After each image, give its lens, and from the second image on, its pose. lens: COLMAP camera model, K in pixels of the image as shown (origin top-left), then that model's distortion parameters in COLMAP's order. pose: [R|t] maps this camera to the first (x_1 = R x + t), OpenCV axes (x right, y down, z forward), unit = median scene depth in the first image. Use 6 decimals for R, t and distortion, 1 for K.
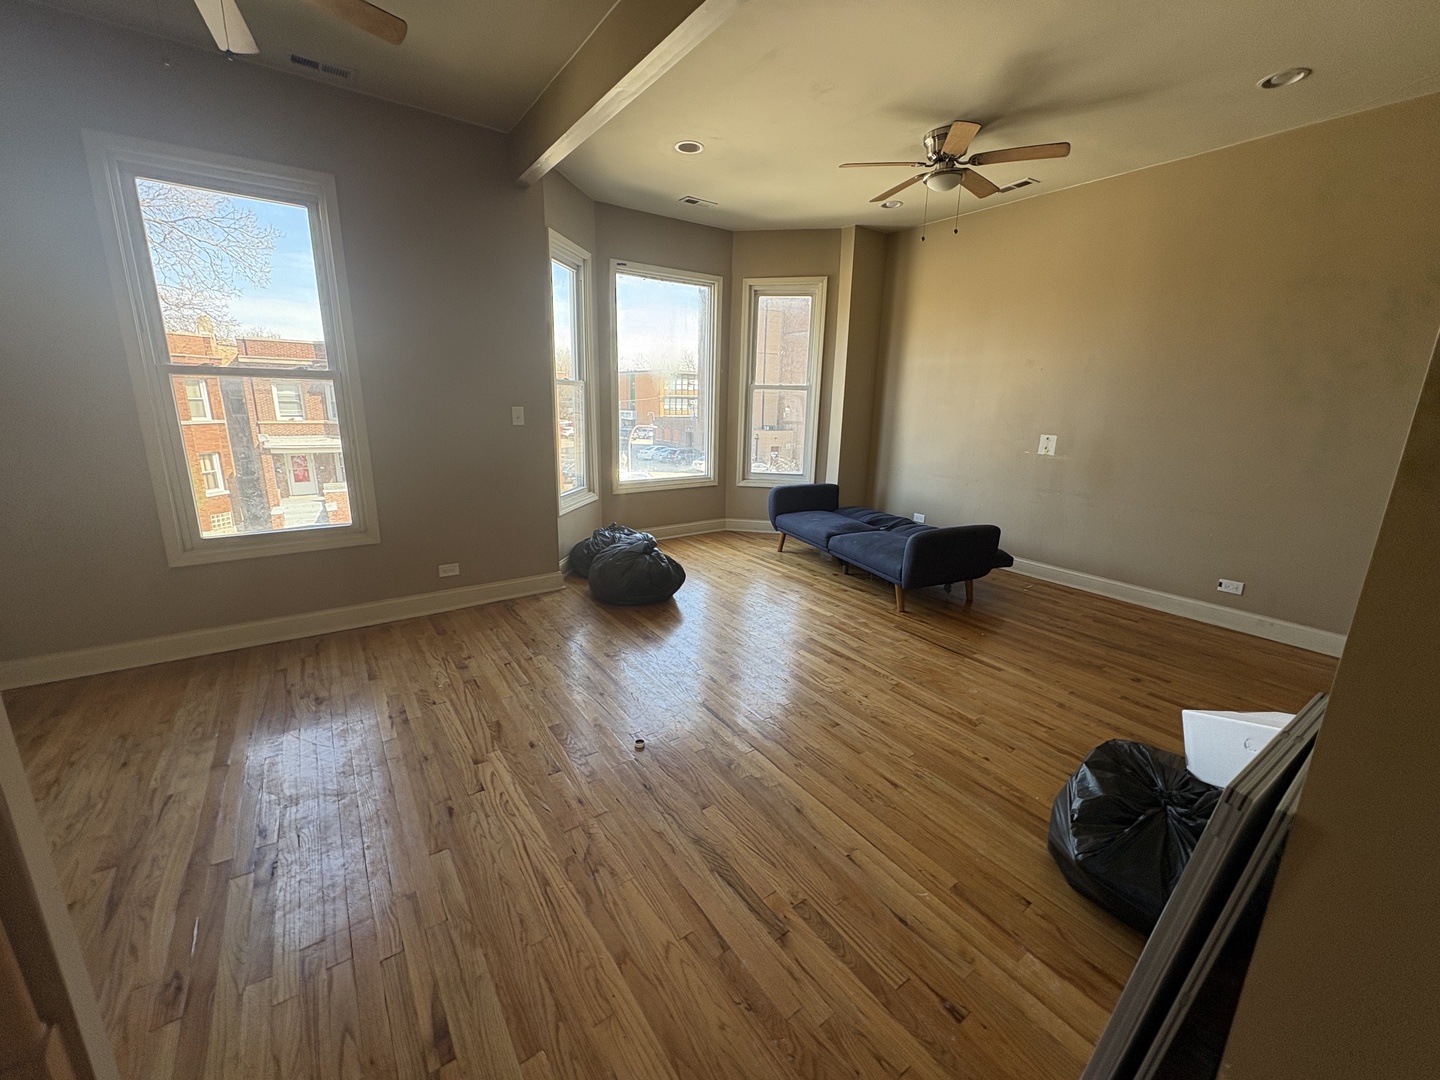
lens RADIAL K [[570.0, 0, 724.0], [0, 570.0, 534.3], [0, 0, 1]] dist [0.000212, 0.000056]
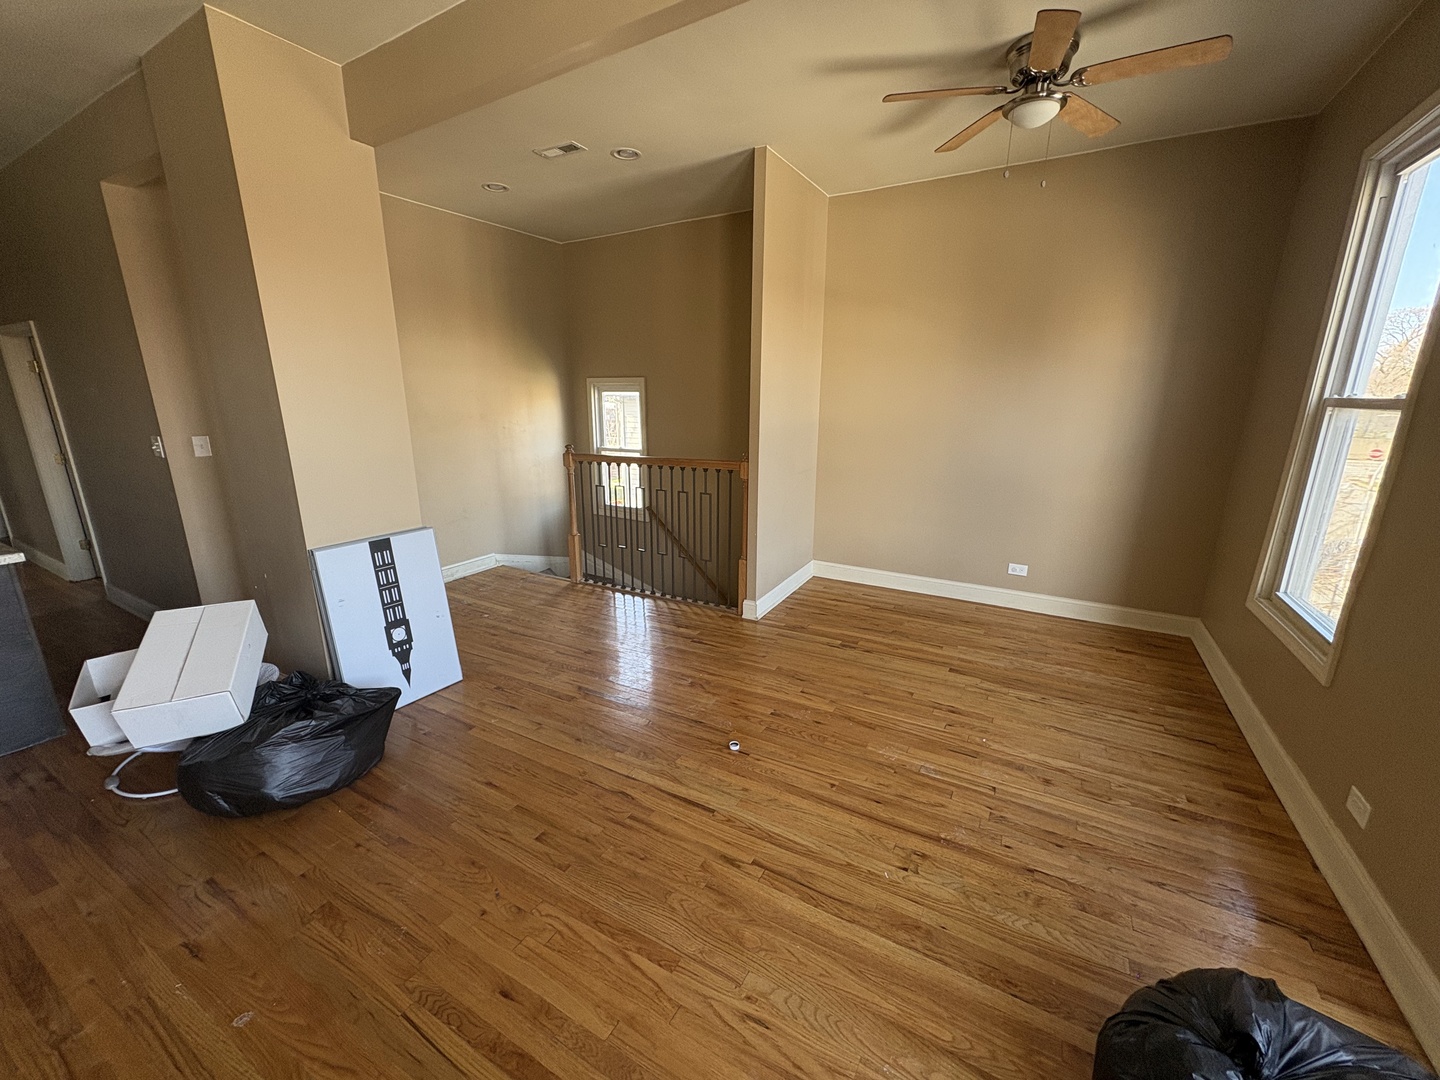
lens RADIAL K [[570.0, 0, 718.4], [0, 570.0, 539.5], [0, 0, 1]] dist [0.000212, 0.000056]
pose [[-0.910995, 0.076470, -0.405267, 0.258017], [-0.121440, 0.889354, 0.440797, -0.401747], [0.394133, 0.450779, -0.800910, 1.529545]]
